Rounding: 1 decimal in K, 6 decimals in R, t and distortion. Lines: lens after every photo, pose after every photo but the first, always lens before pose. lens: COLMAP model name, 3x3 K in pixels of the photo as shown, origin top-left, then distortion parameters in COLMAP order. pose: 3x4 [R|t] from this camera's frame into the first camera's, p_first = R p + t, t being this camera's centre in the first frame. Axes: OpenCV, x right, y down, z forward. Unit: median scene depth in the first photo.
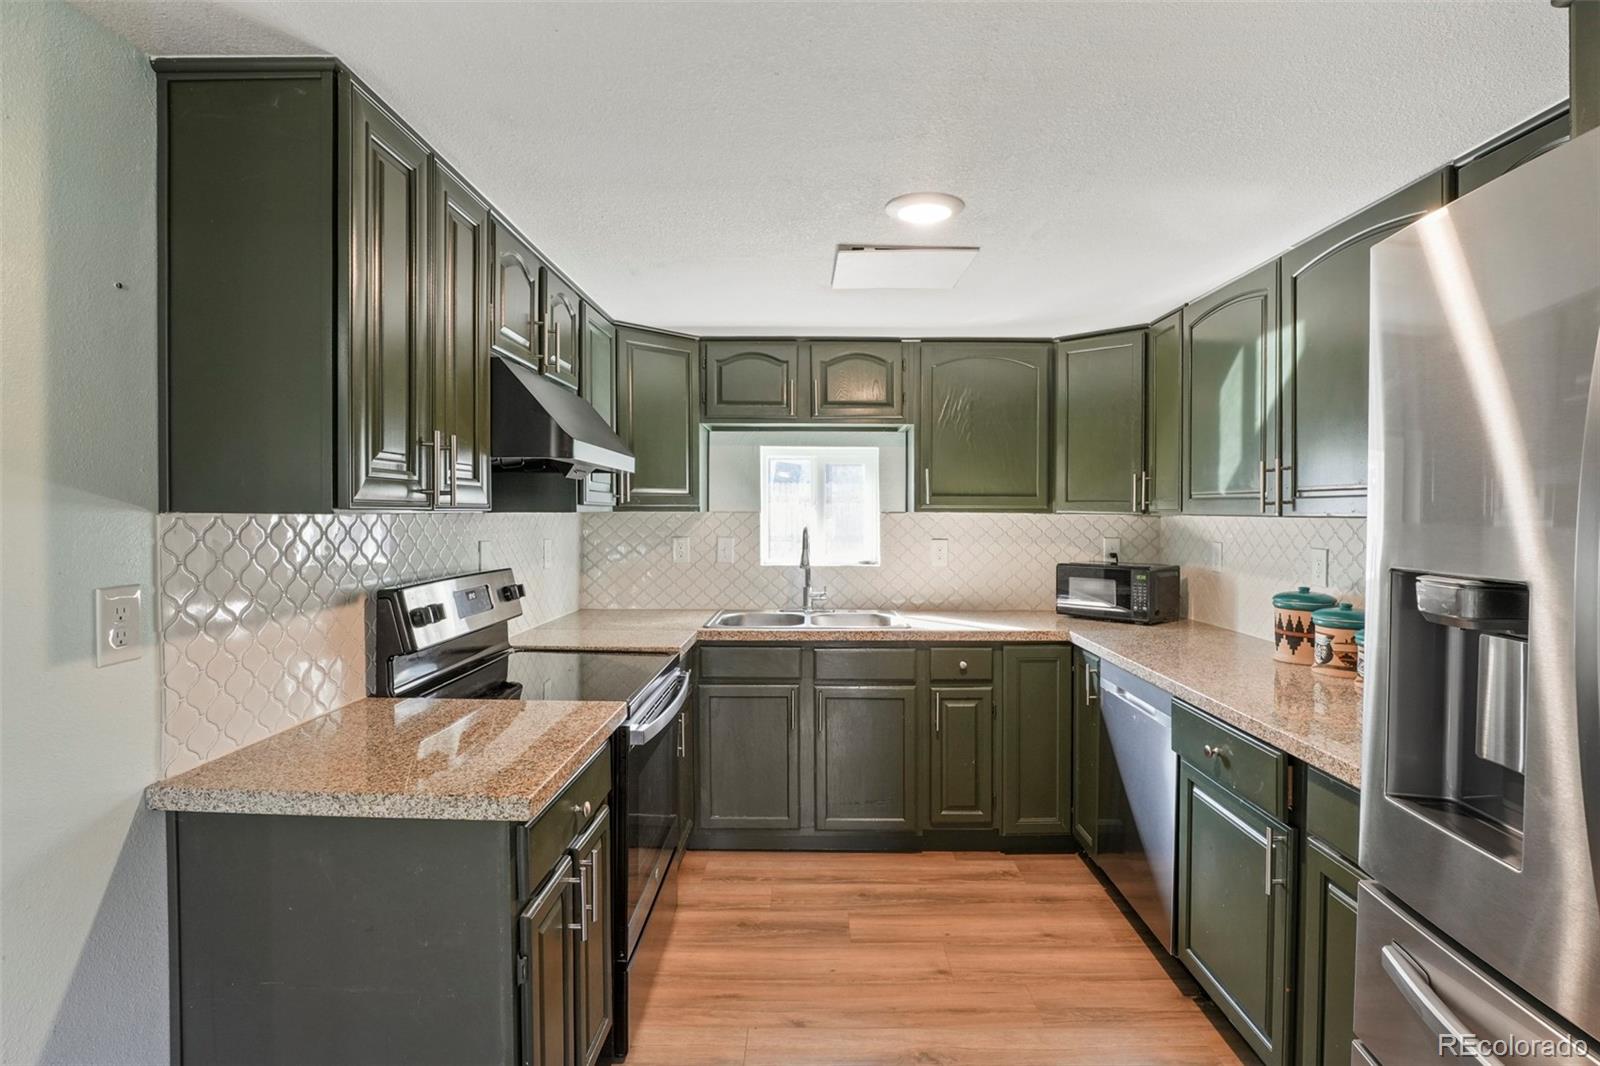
lens RADIAL K [[795.2, 0, 809.5], [0, 795.2, 509.6], [0, 0, 1]] dist [-0.049697, 0.009993]
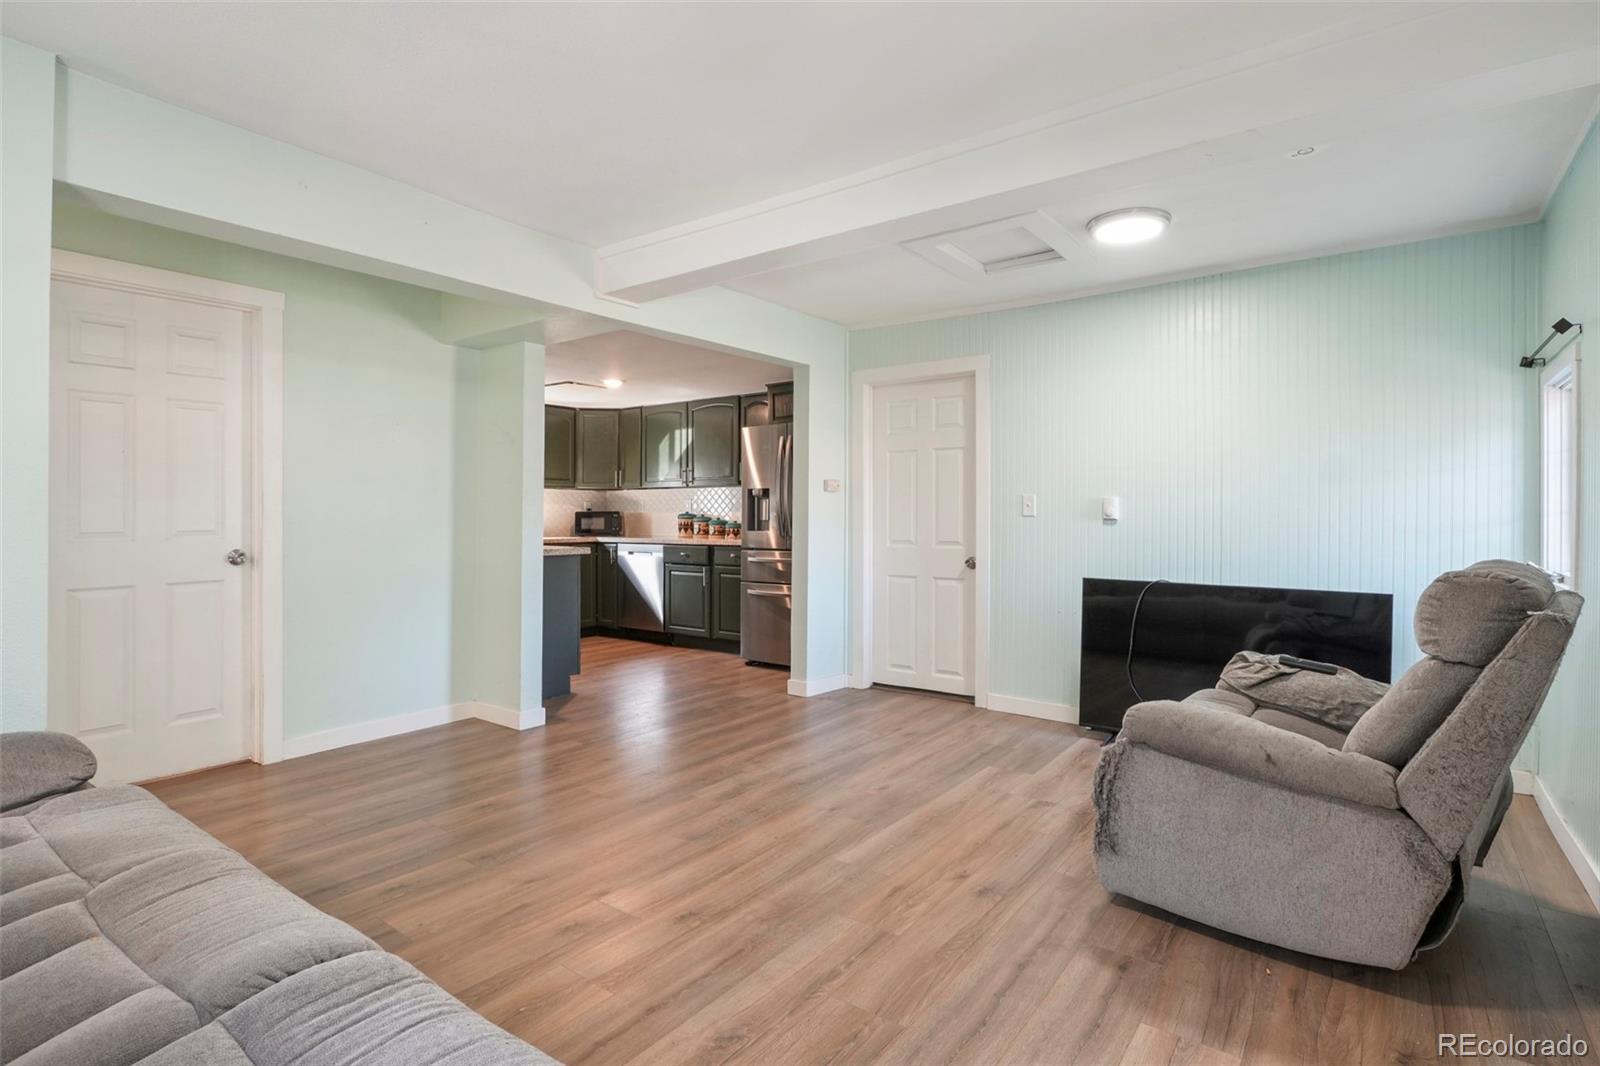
lens RADIAL K [[795.2, 0, 830.3], [0, 795.2, 504.7], [0, 0, 1]] dist [-0.049697, 0.009993]
pose [[0.572900, 0.008465, 0.819581, -1.208152], [0.003365, 0.999914, -0.012679, 0.089534], [-0.819618, 0.010022, 0.572823, -0.926589]]
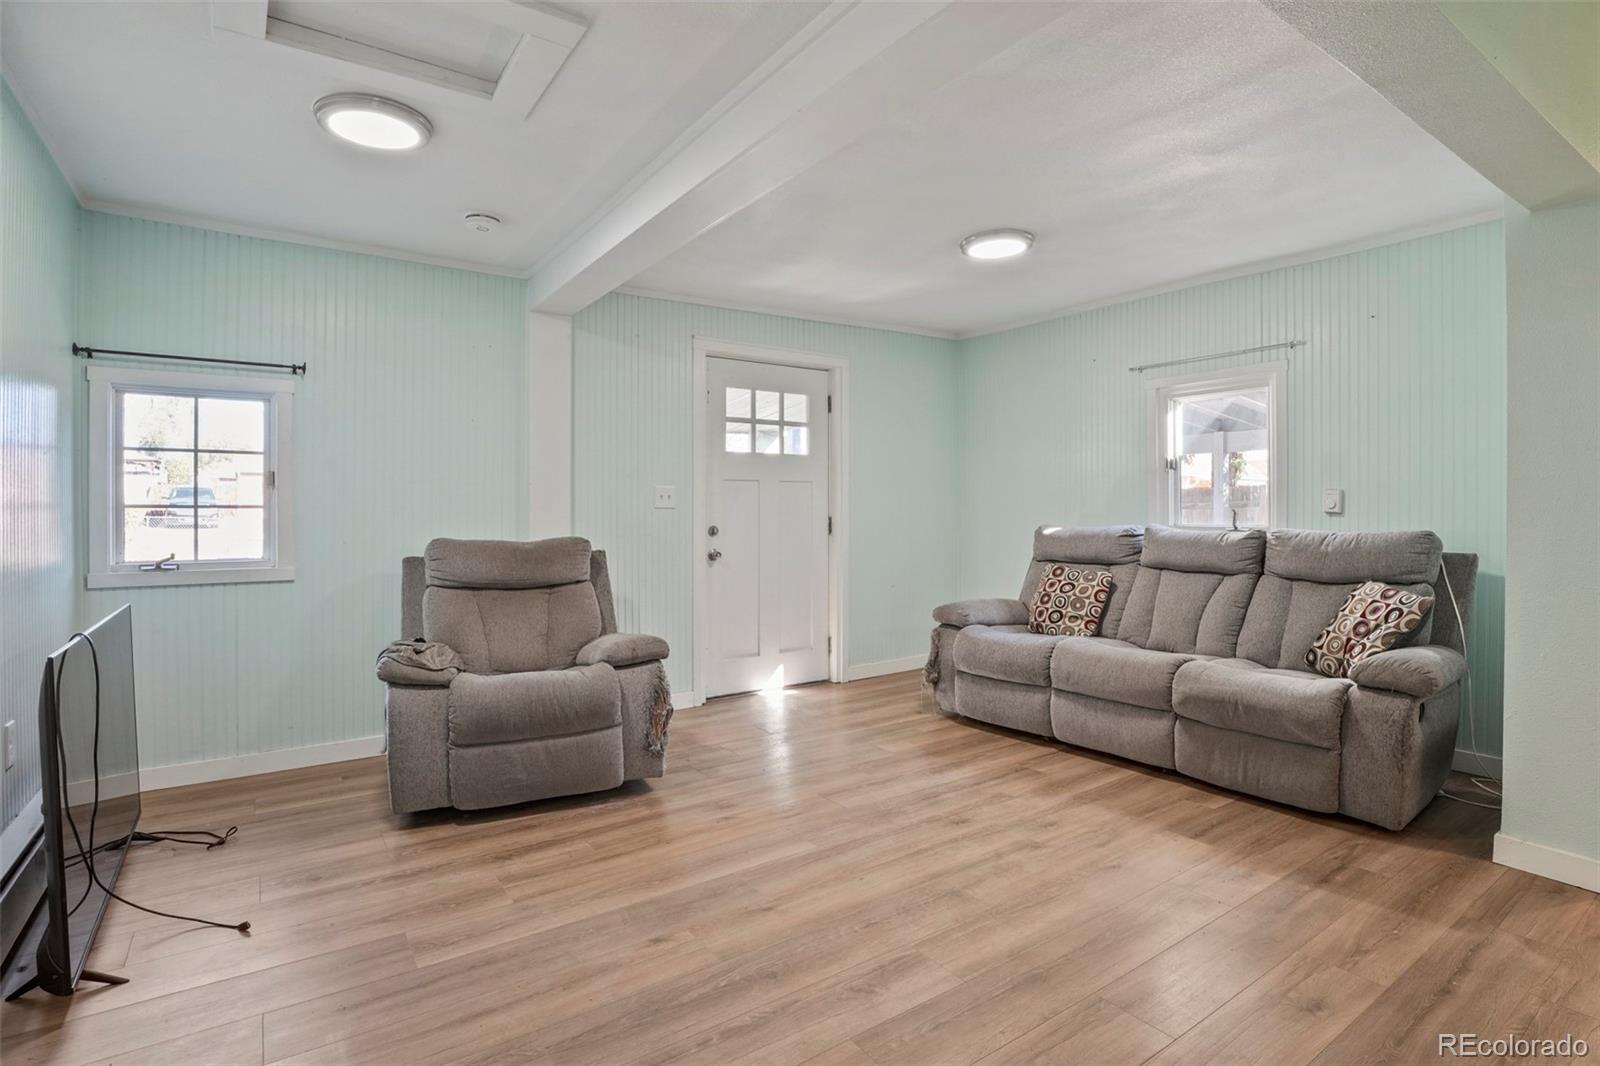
lens RADIAL K [[795.2, 0, 813.6], [0, 795.2, 510.7], [0, 0, 1]] dist [-0.049697, 0.009993]
pose [[-0.812249, 0.000685, -0.583311, -0.014567], [-0.003163, 0.999979, 0.005579, 0.084823], [0.583303, 0.006377, -0.812230, 0.243059]]
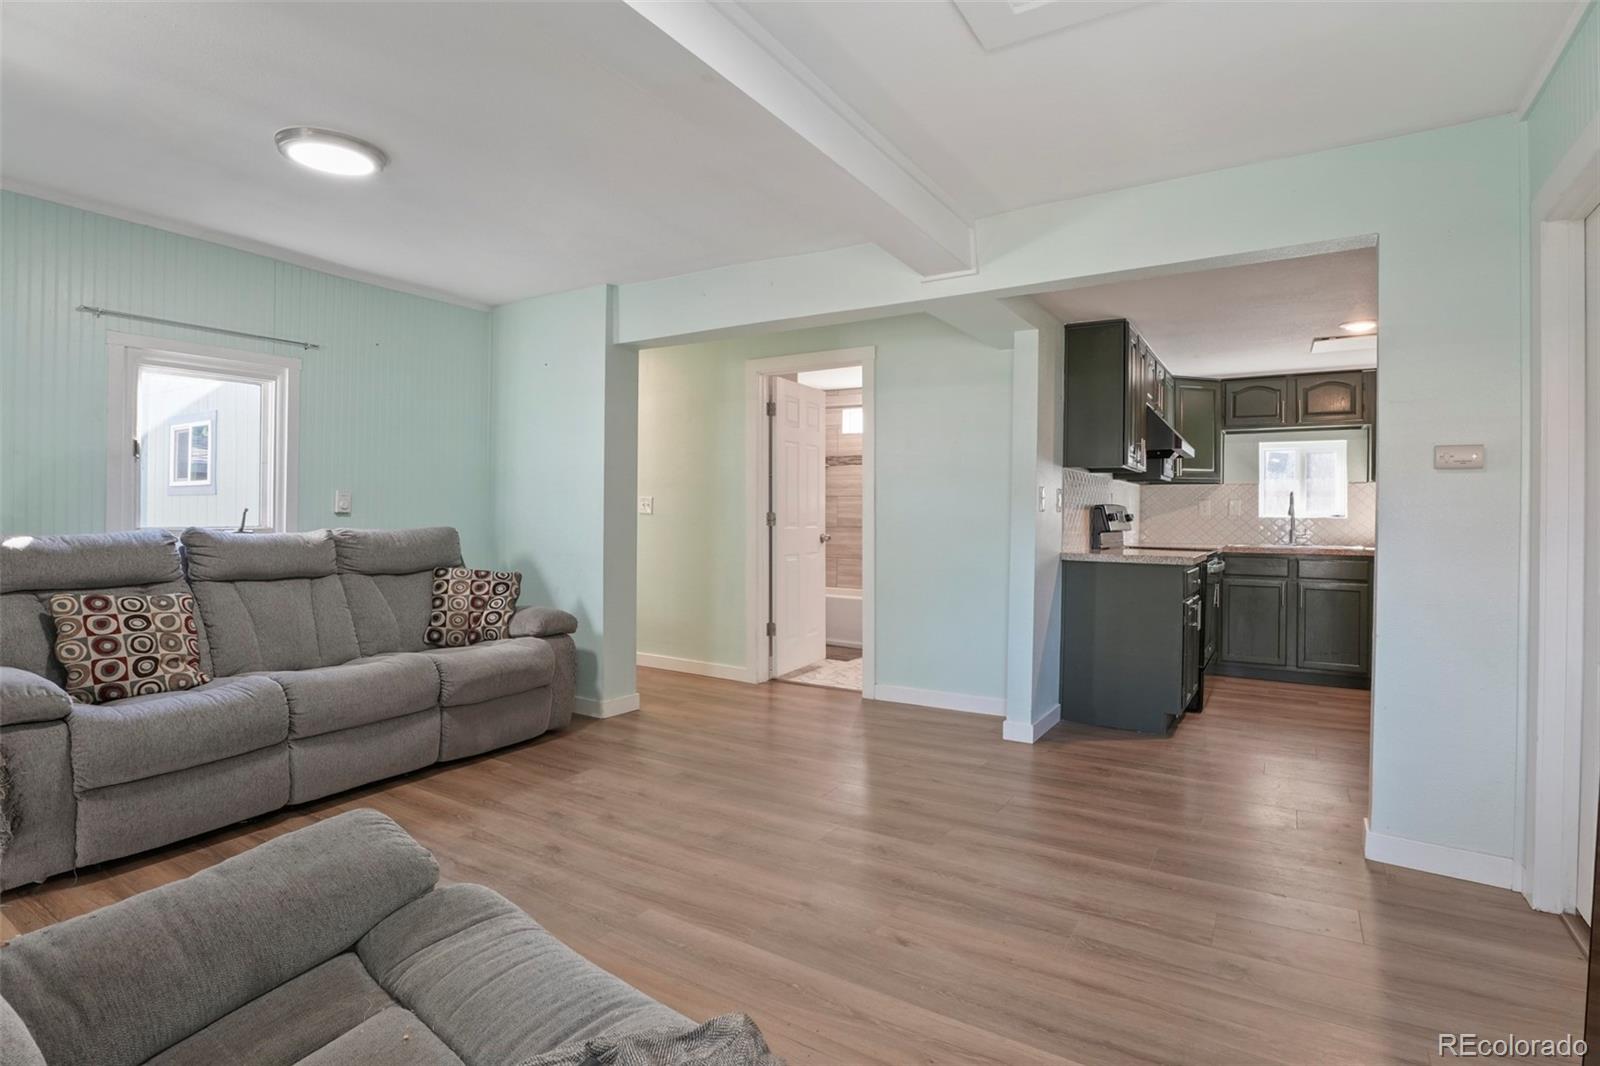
lens RADIAL K [[795.2, 0, 810.7], [0, 795.2, 518.2], [0, 0, 1]] dist [-0.049697, 0.009993]
pose [[0.854563, 0.007434, -0.519294, -0.018090], [-0.007645, 0.999969, 0.001735, 0.093080], [0.519291, 0.002487, 0.854594, -0.990763]]
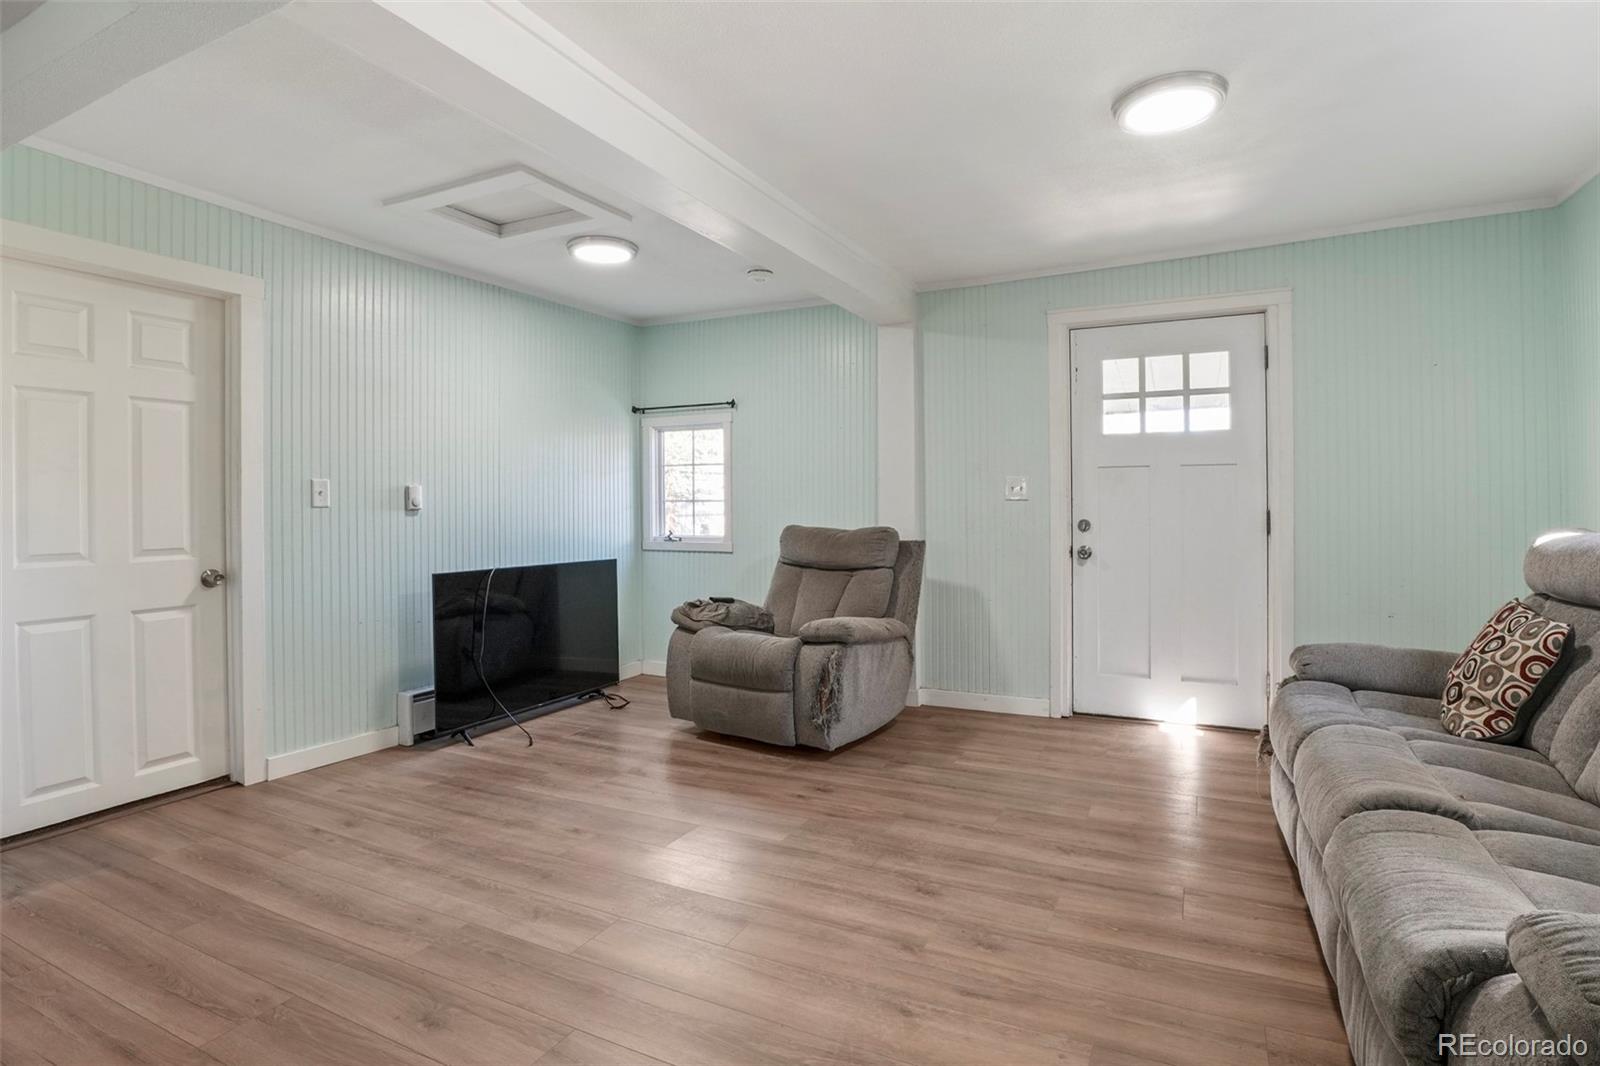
lens RADIAL K [[795.2, 0, 816.7], [0, 795.2, 510.6], [0, 0, 1]] dist [-0.049697, 0.009993]
pose [[-0.903876, -0.000808, 0.427794, -0.917710], [0.005306, 0.999900, 0.013100, 0.087071], [-0.427762, 0.014110, -0.903781, 0.299802]]
